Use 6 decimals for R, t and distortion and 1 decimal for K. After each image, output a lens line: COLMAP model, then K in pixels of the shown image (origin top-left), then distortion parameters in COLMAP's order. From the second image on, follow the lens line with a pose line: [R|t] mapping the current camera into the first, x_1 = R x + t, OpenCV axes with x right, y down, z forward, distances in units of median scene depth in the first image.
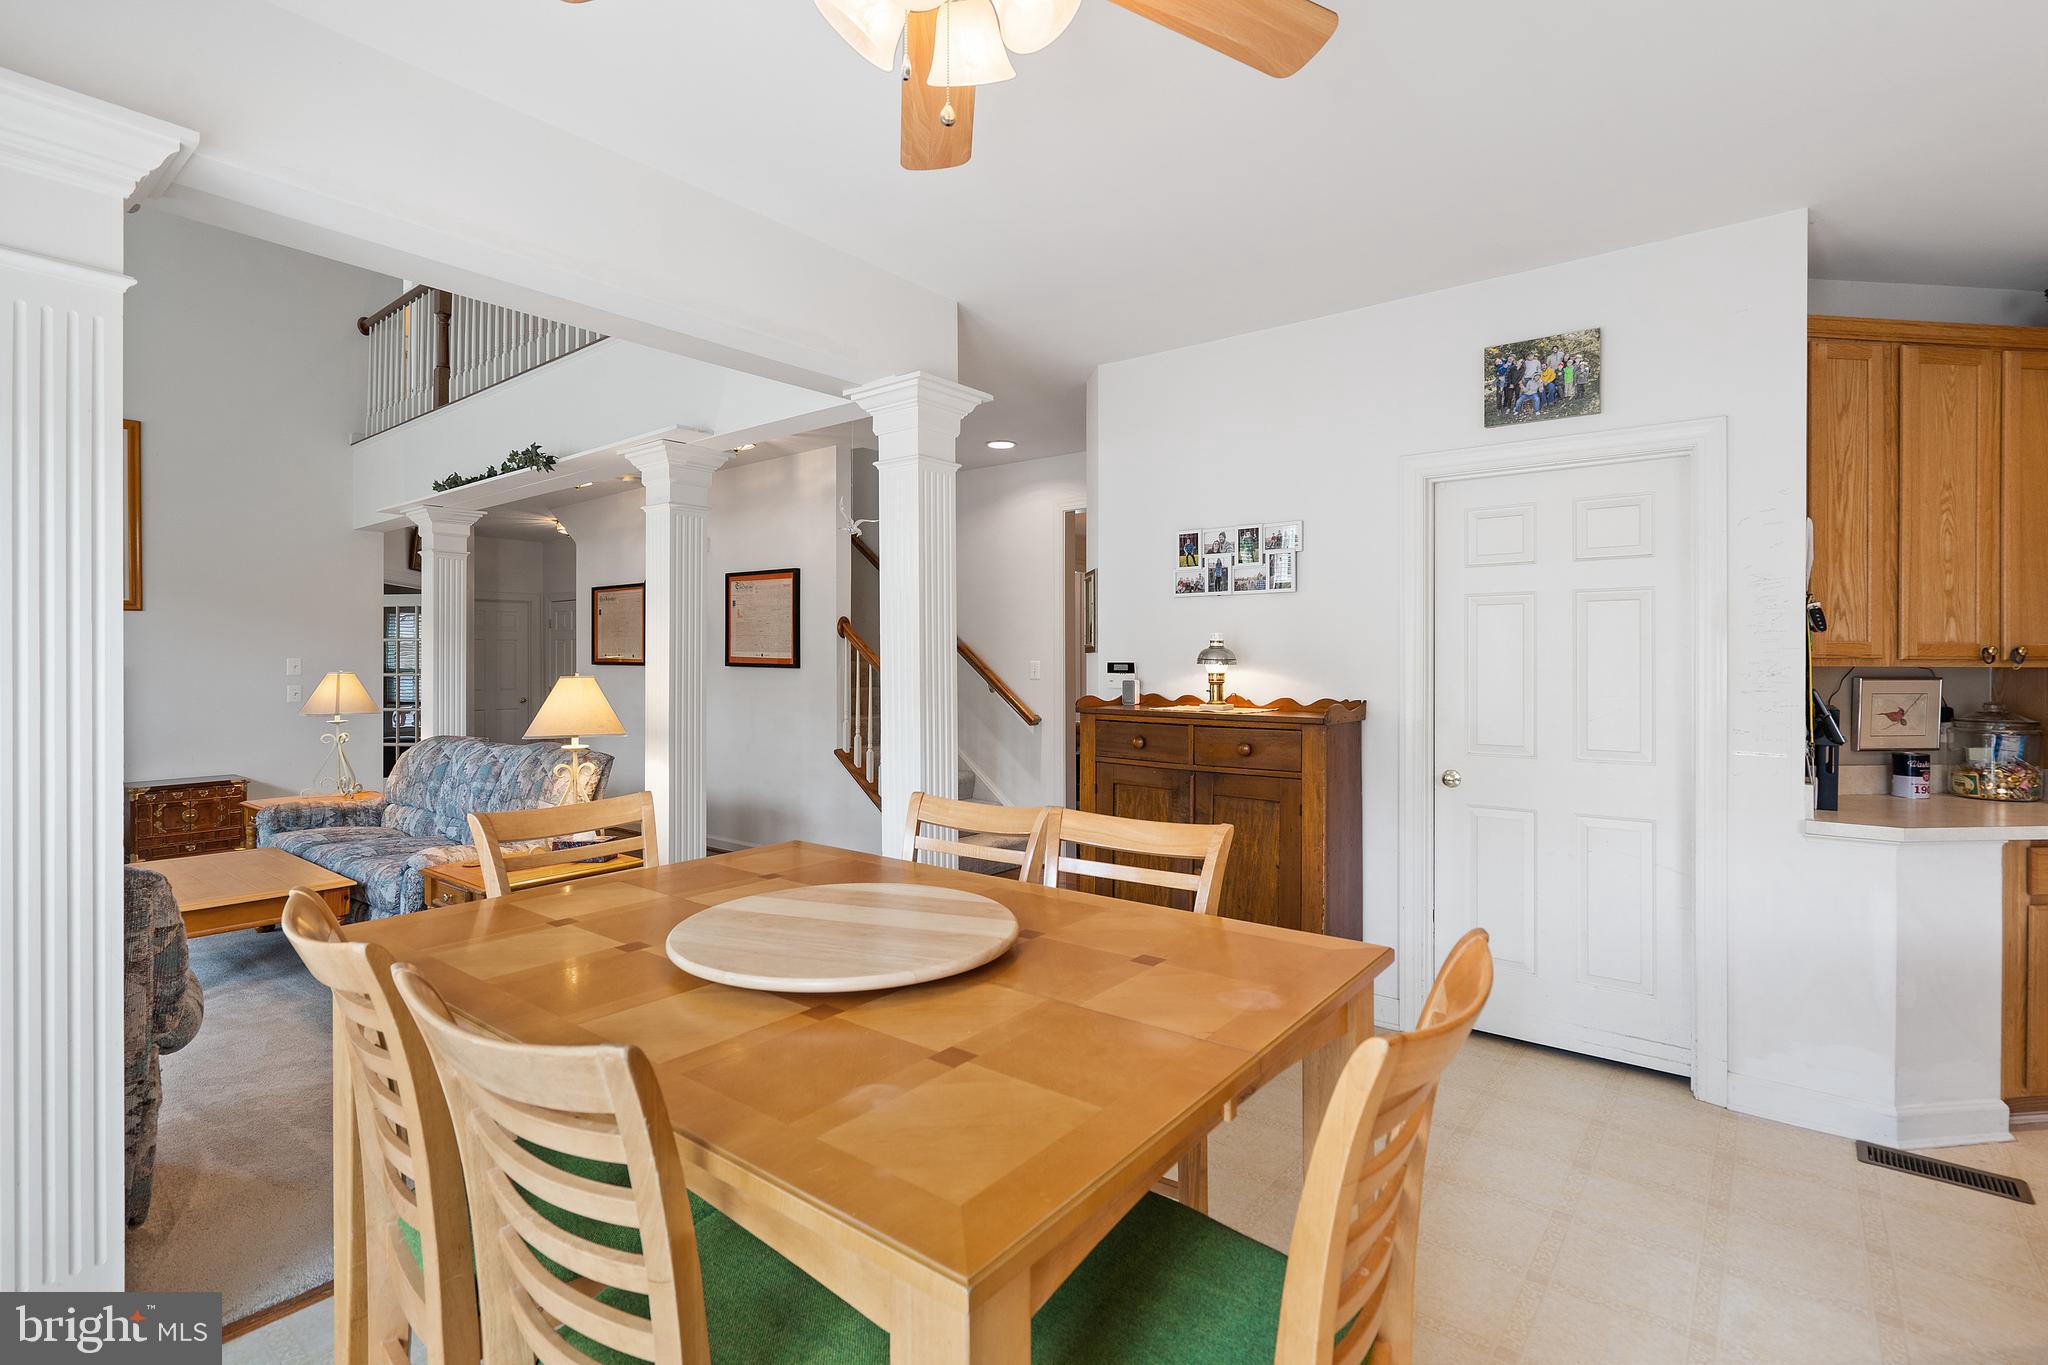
lens RADIAL K [[942.8, 0, 1024.9], [0, 942.8, 669.5], [0, 0, 1]] dist [-0.000795, 0.001239]
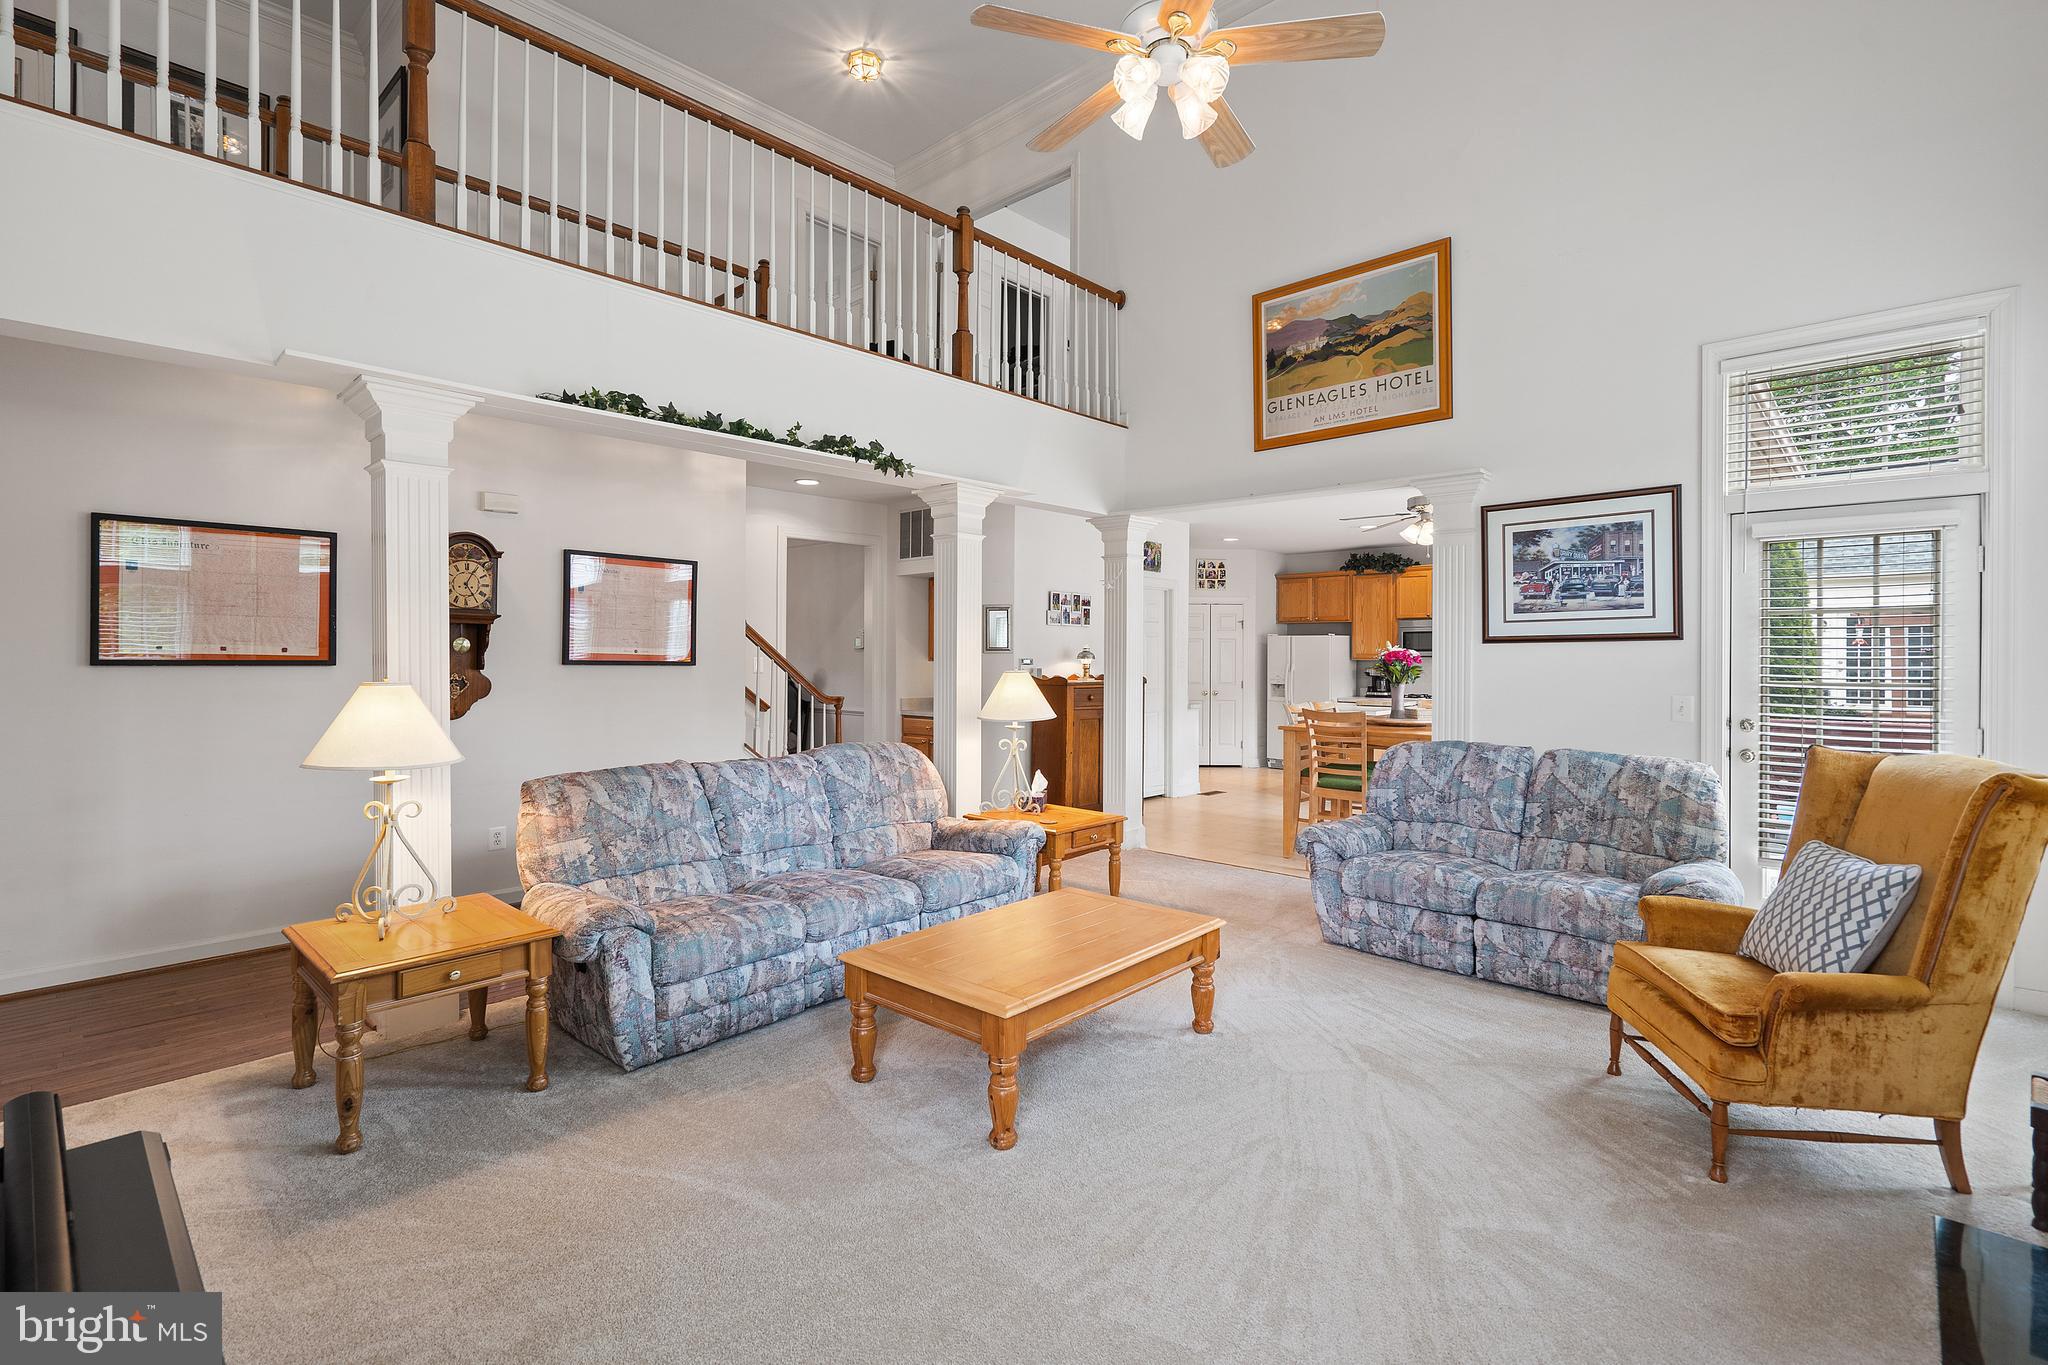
lens RADIAL K [[942.8, 0, 1024.8], [0, 942.8, 661.9], [0, 0, 1]] dist [-0.000795, 0.001239]
pose [[0.084481, -0.008214, 0.996391, -1.852725], [0.003310, 0.999963, 0.007963, -0.016599], [-0.996420, 0.002626, 0.084505, 0.925513]]
